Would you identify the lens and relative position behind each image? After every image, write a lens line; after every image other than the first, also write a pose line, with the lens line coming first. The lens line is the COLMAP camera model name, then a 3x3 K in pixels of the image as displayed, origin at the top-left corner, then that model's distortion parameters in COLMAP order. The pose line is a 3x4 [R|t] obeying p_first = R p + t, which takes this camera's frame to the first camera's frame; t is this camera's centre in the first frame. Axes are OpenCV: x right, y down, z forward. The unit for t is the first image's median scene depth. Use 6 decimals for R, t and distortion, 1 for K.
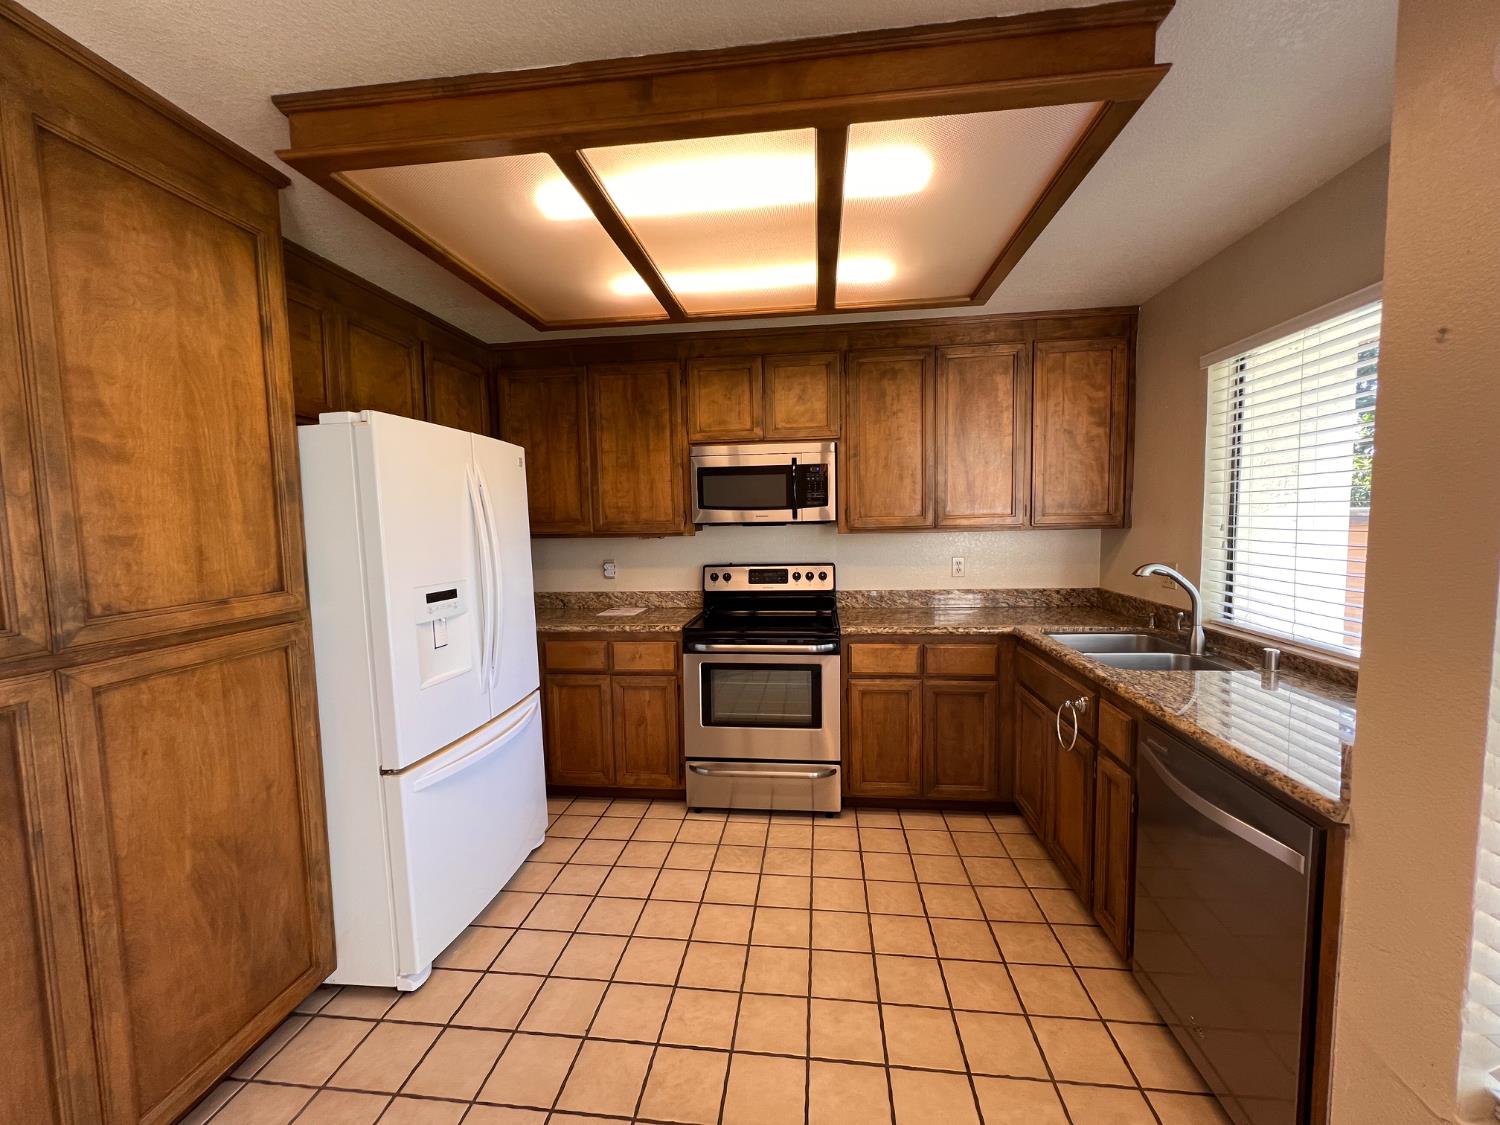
lens RADIAL K [[599.7, 0, 749.5], [0, 599.7, 562.8], [0, 0, 1]] dist [-0.000032, -0.000240]
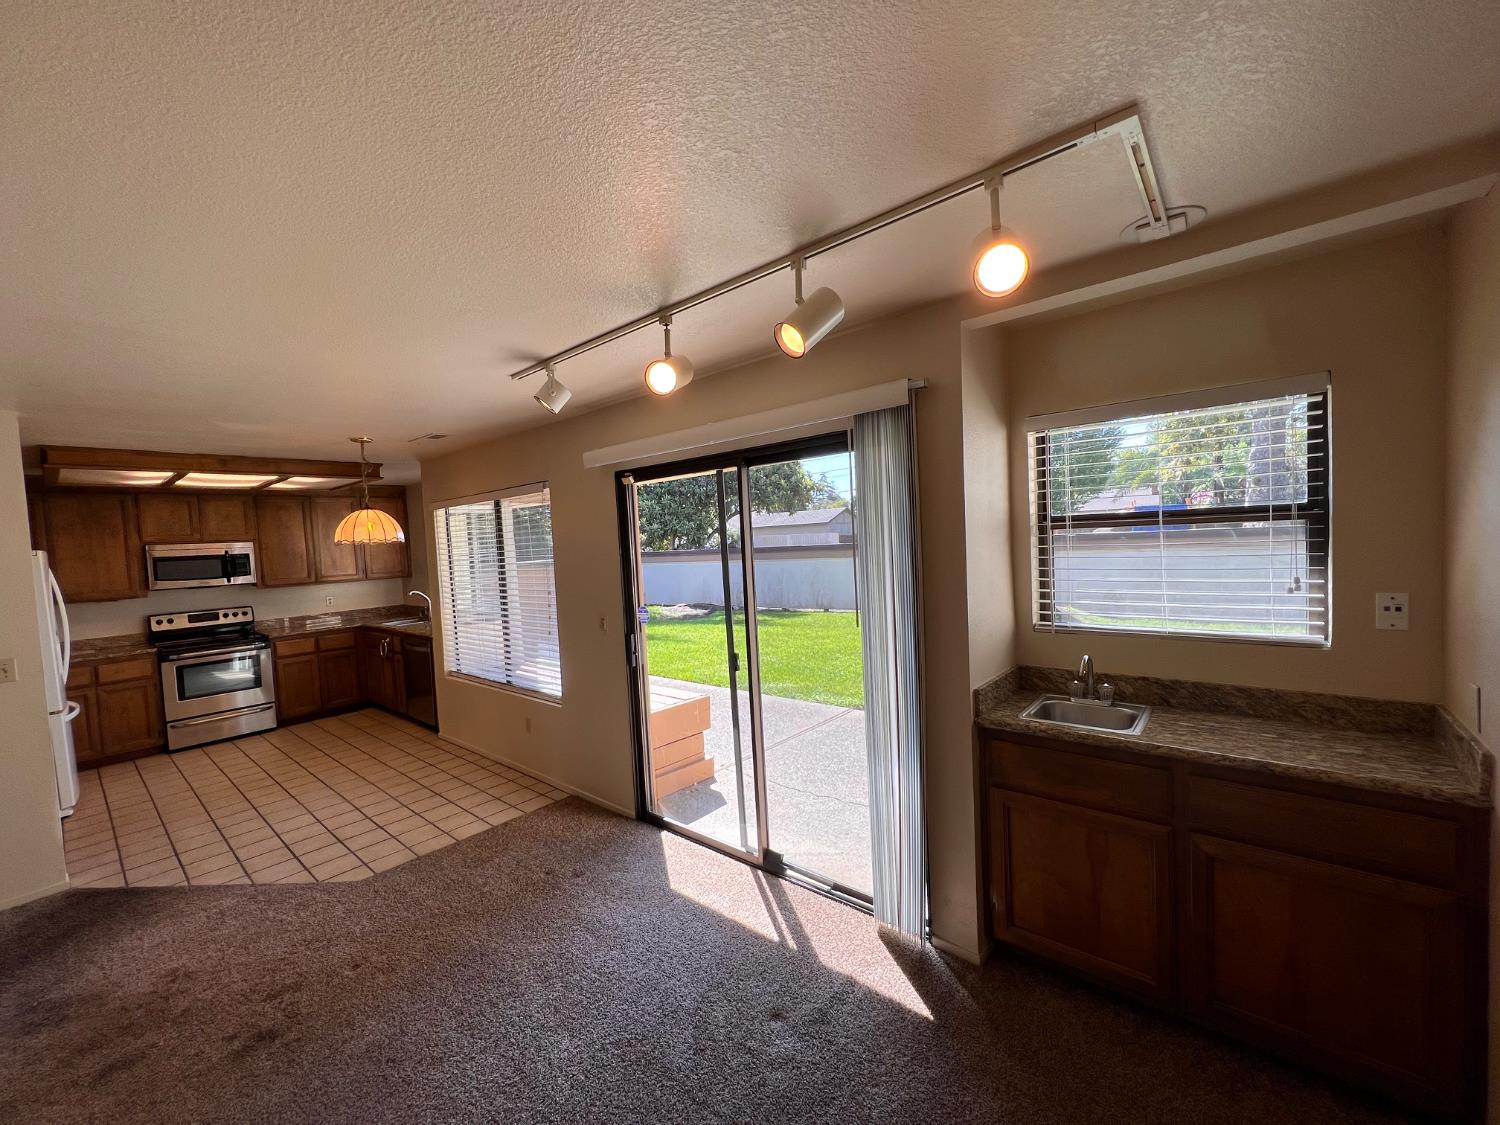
lens RADIAL K [[599.7, 0, 748.7], [0, 599.7, 563.9], [0, 0, 1]] dist [-0.000032, -0.000240]
pose [[0.553595, -0.044934, 0.831573, -0.619238], [0.099429, 0.994967, -0.012428, 0.054624], [-0.826829, 0.089562, 0.555276, -1.476121]]
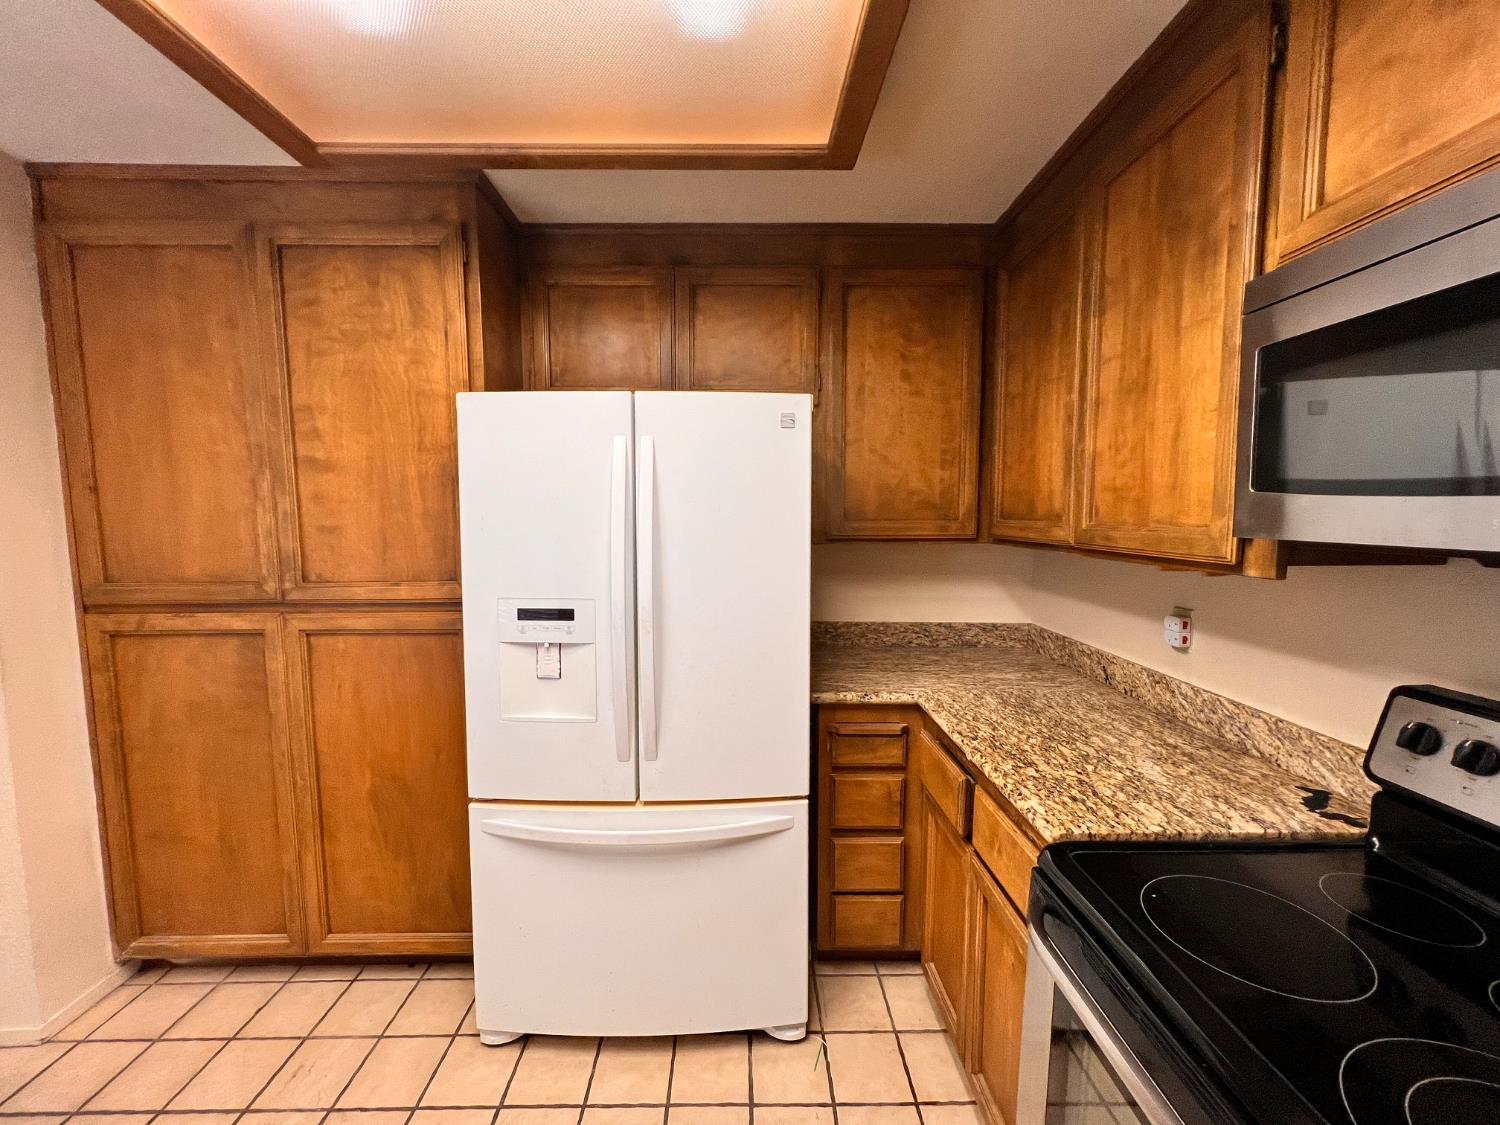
lens RADIAL K [[599.7, 0, 747.4], [0, 599.7, 562.0], [0, 0, 1]] dist [-0.000032, -0.000240]
pose [[0.128633, 0.103713, -0.986254, 0.192733], [-0.071977, 0.992870, 0.095021, -0.071999], [0.989077, 0.058765, 0.135181, 0.785218]]
